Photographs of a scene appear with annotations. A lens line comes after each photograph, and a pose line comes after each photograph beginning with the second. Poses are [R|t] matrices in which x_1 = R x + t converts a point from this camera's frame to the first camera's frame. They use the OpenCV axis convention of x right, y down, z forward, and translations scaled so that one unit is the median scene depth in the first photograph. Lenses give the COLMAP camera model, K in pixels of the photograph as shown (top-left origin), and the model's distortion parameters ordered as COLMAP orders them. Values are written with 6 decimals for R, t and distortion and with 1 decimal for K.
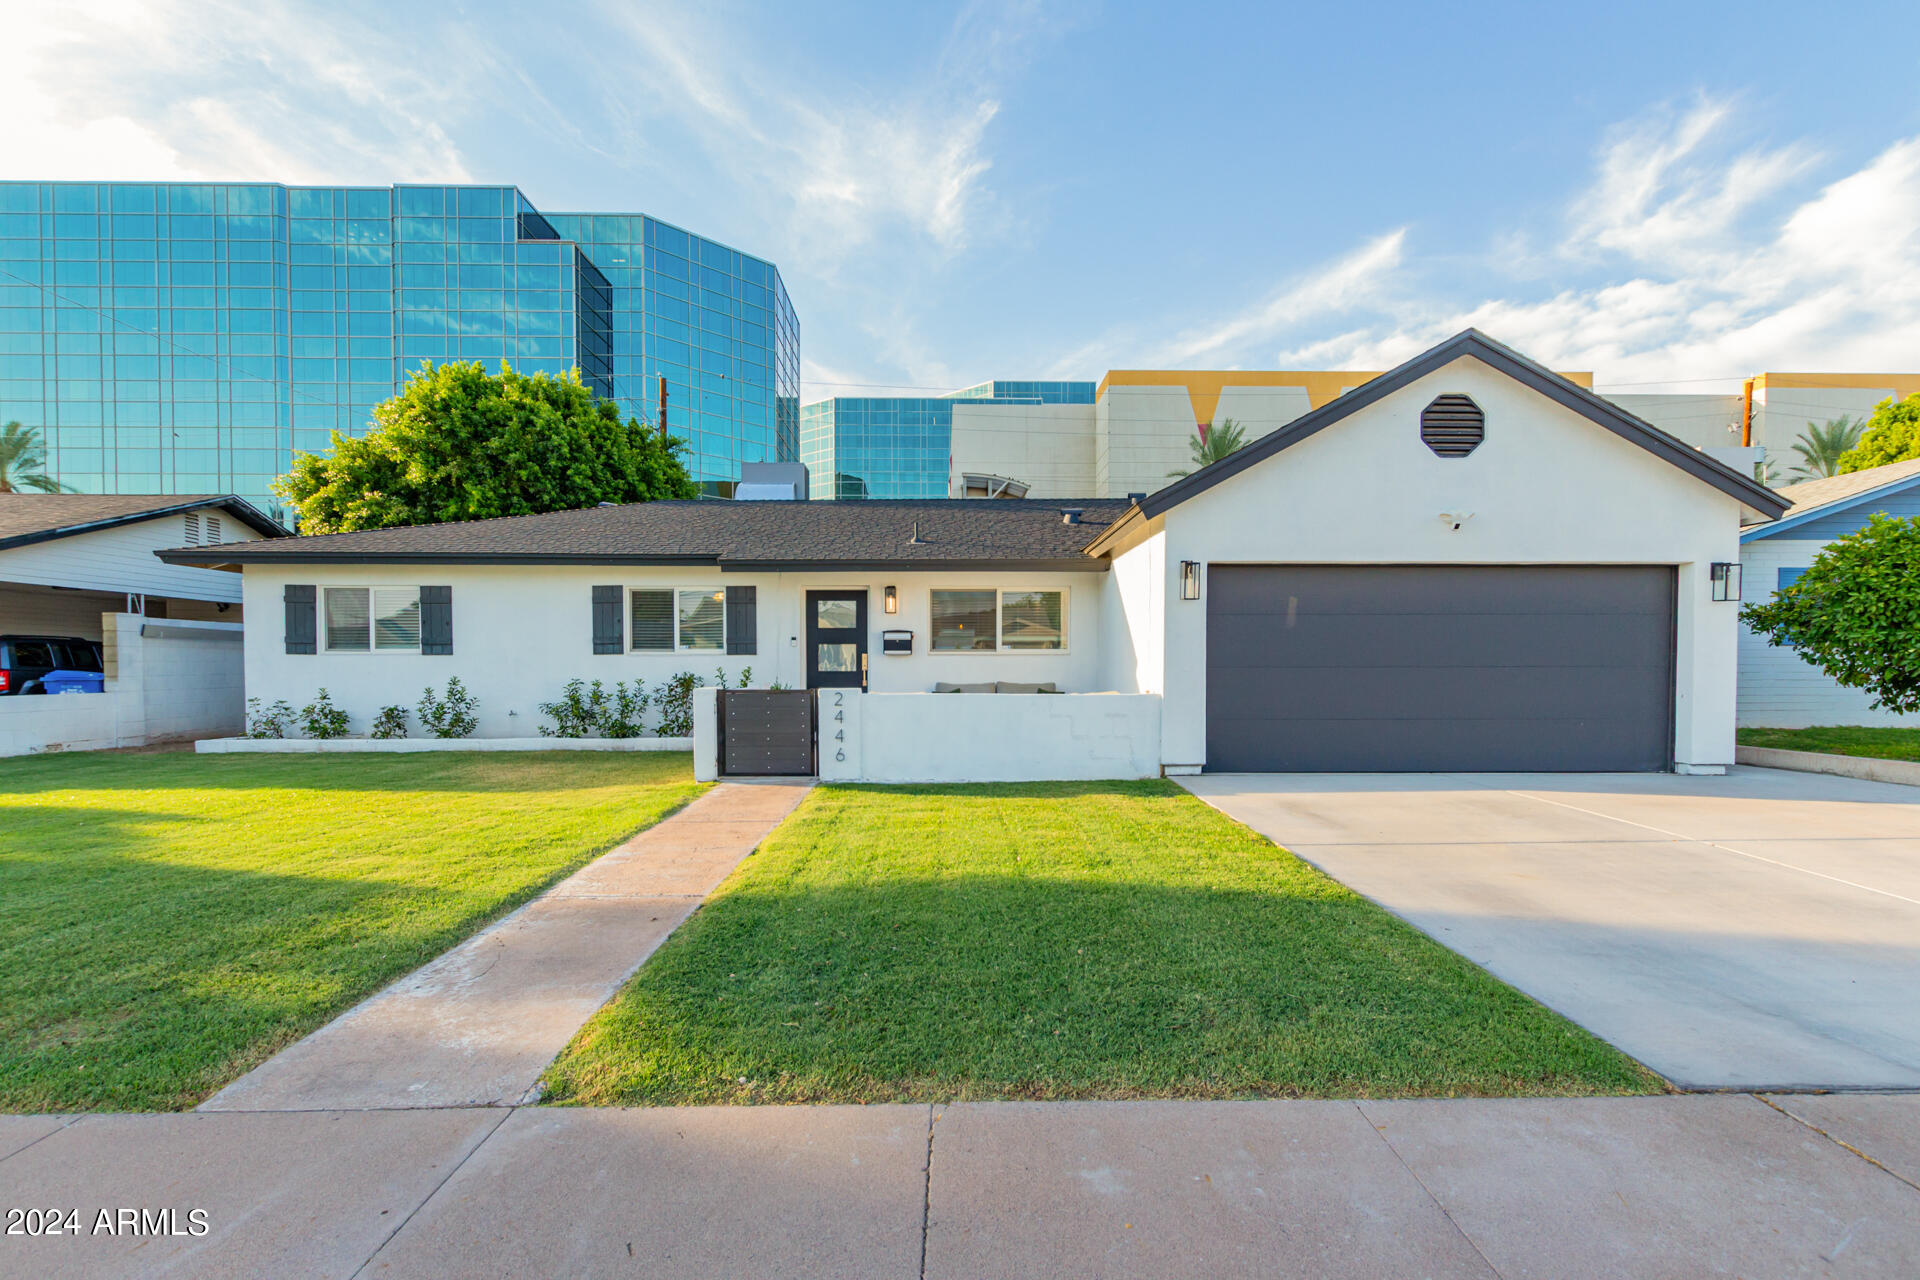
lens RADIAL K [[889.2, 0, 955.7], [0, 889.2, 694.8], [0, 0, 1]] dist [0.002832, 0.000127]
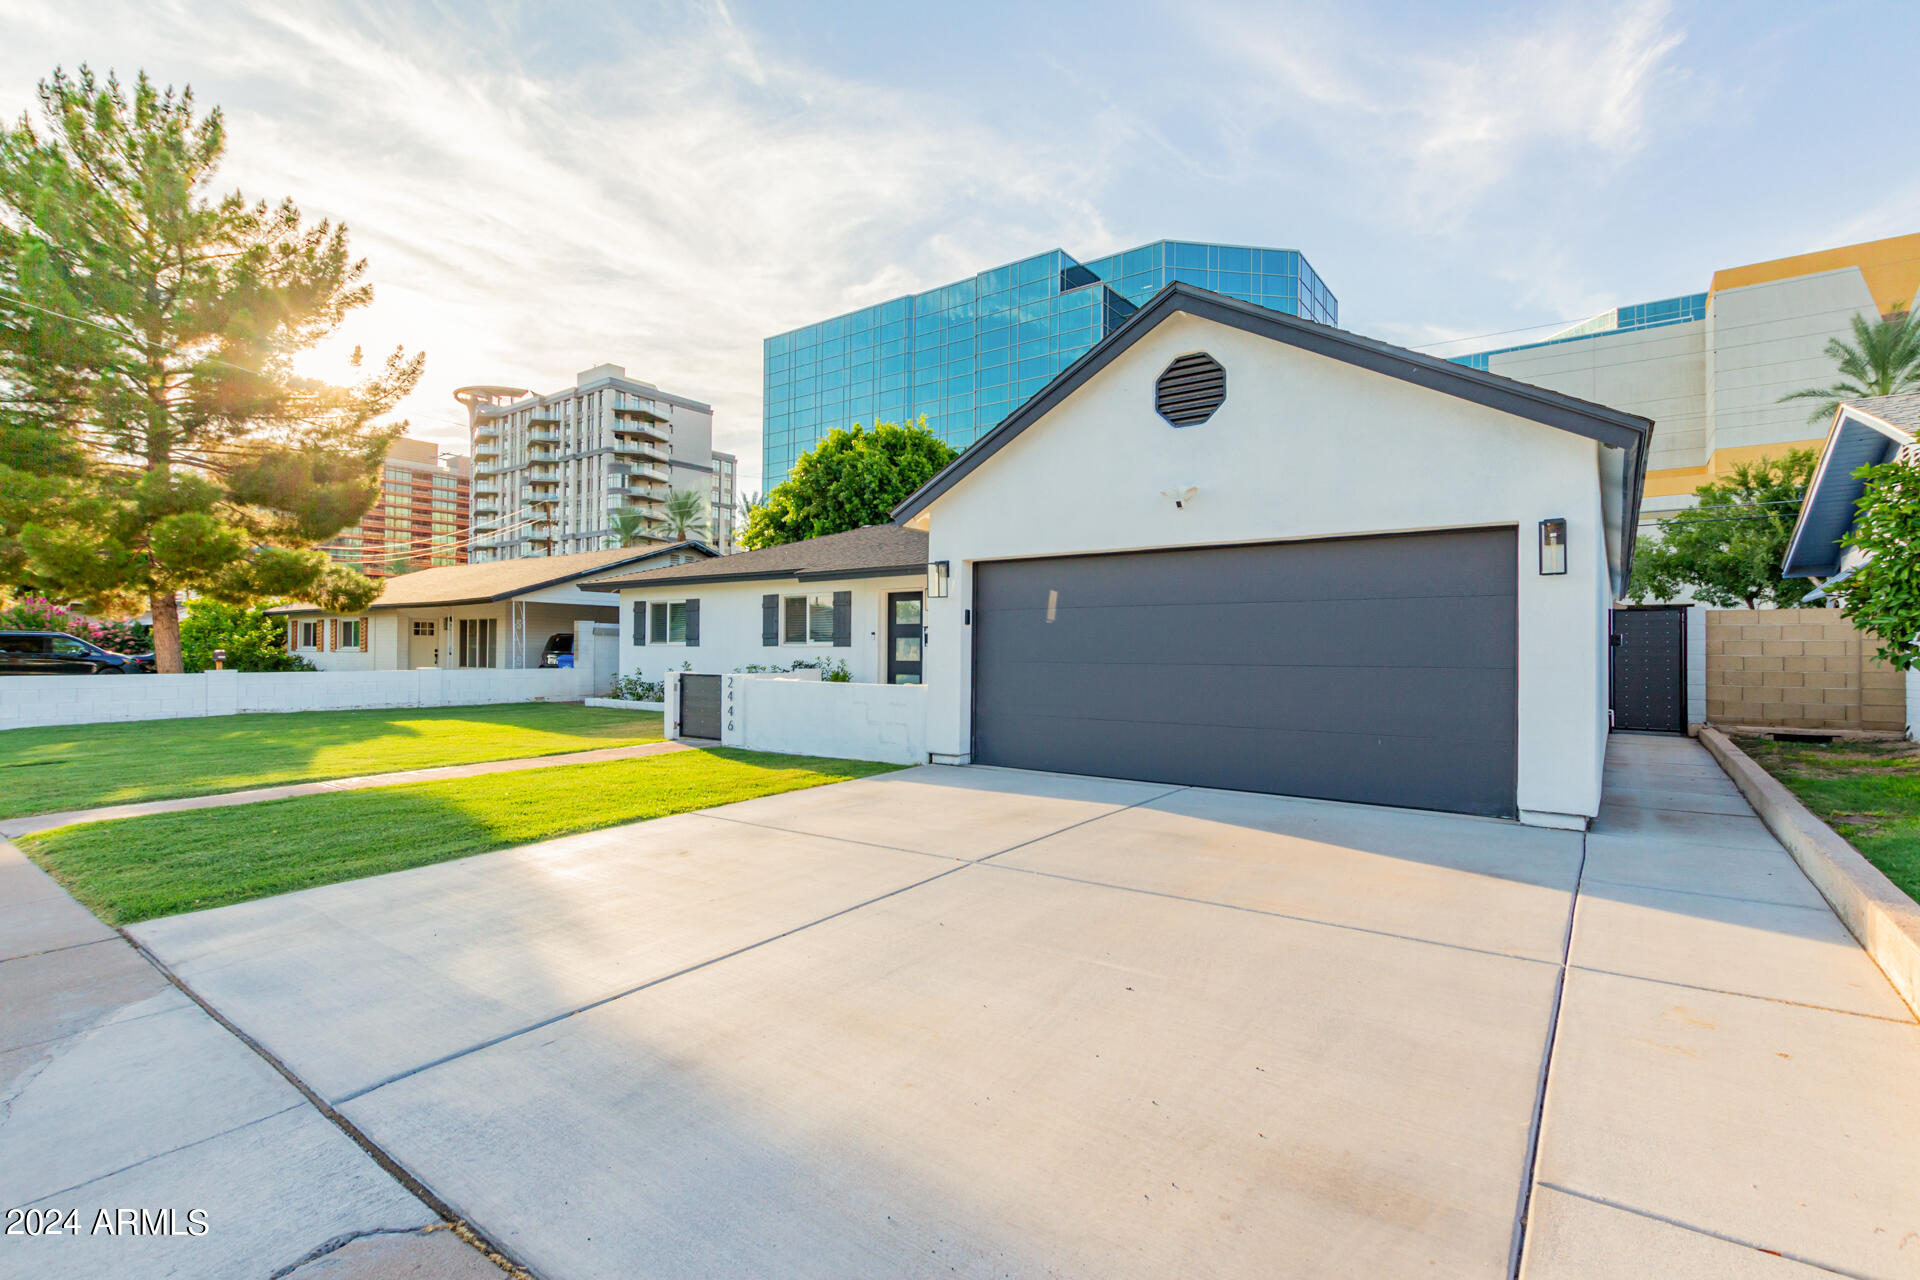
lens RADIAL K [[876.3, 0, 960.0], [0, 876.3, 640.0], [0, 0, 1]] dist [-0.001396, -0.000070]
pose [[0.791674, -0.001667, -0.610941, 0.637869], [-0.027888, 0.998855, -0.038865, -0.011523], [0.610307, 0.047806, 0.790722, 0.134602]]
